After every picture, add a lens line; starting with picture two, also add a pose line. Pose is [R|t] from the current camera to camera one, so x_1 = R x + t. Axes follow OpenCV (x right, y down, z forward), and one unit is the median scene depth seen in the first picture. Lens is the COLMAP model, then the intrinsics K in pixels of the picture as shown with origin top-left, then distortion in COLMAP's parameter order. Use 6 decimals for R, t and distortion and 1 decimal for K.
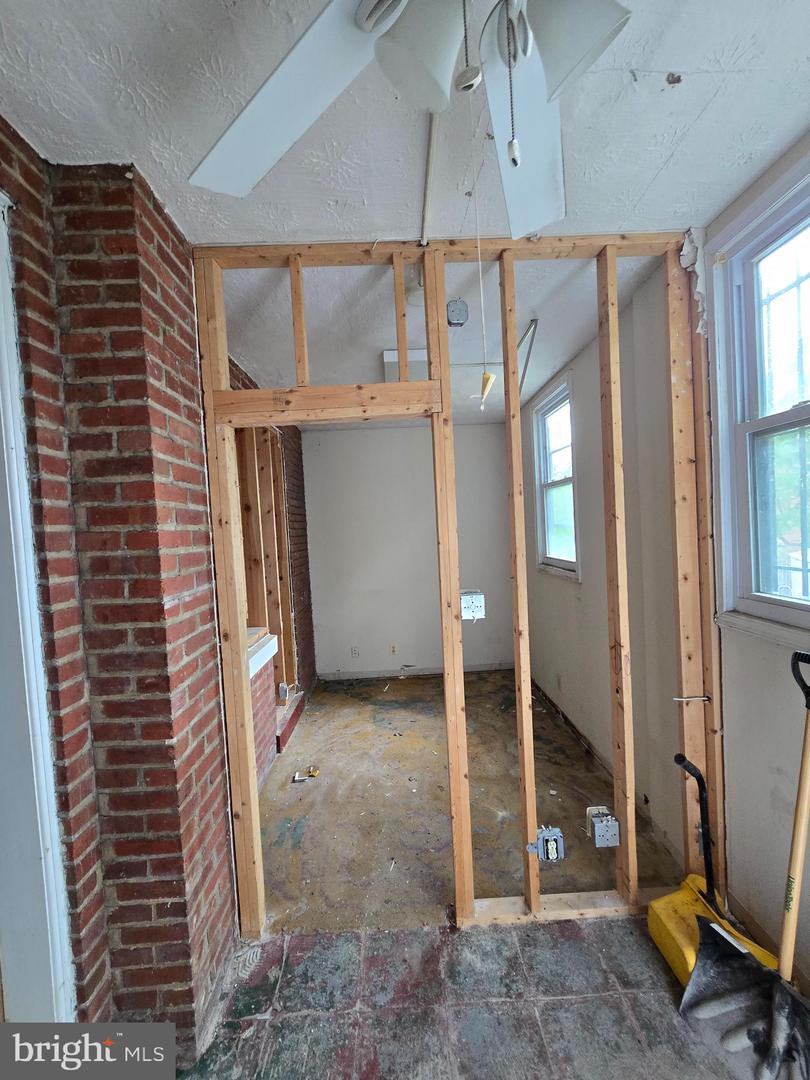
lens RADIAL K [[439.4, 0, 402.1], [0, 439.4, 542.6], [0, 0, 1]] dist [-0.002765, 0.000460]
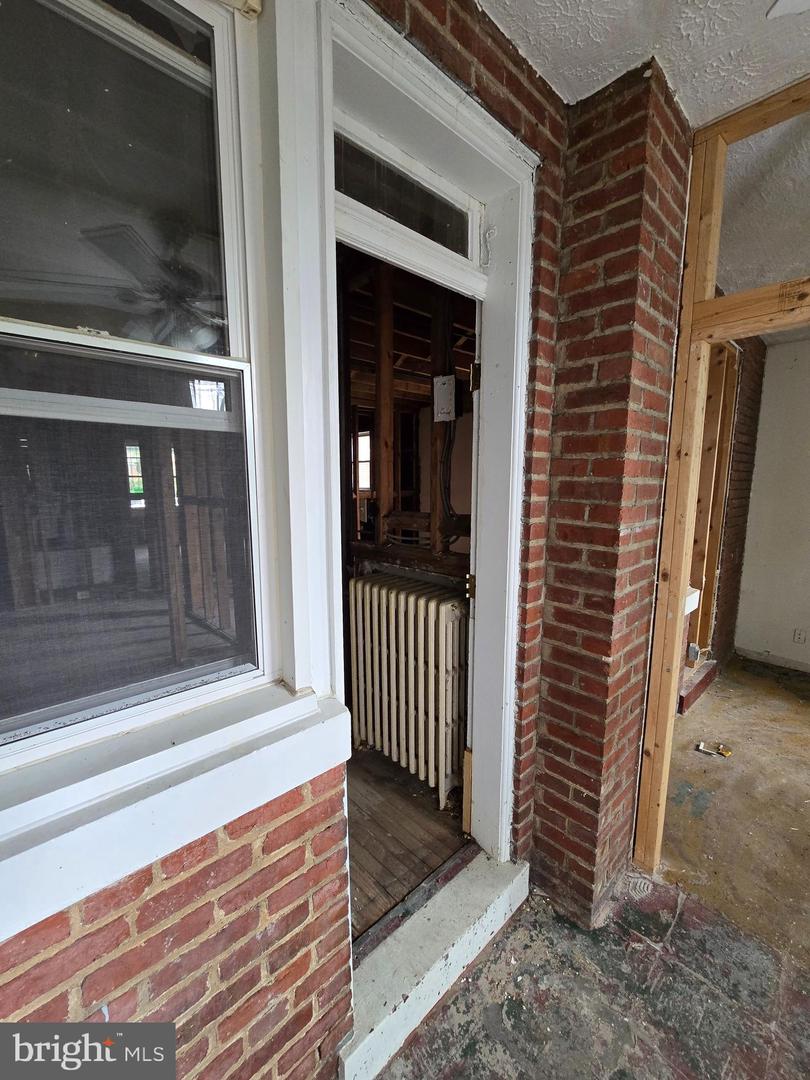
lens RADIAL K [[439.7, 0, 407.7], [0, 439.7, 542.4], [0, 0, 1]] dist [-0.002577, -0.001031]
pose [[0.665893, 0.158044, -0.729115, -0.117045], [-0.062384, 0.985677, 0.156682, 0.035223], [0.743434, -0.058849, 0.666215, -0.060676]]
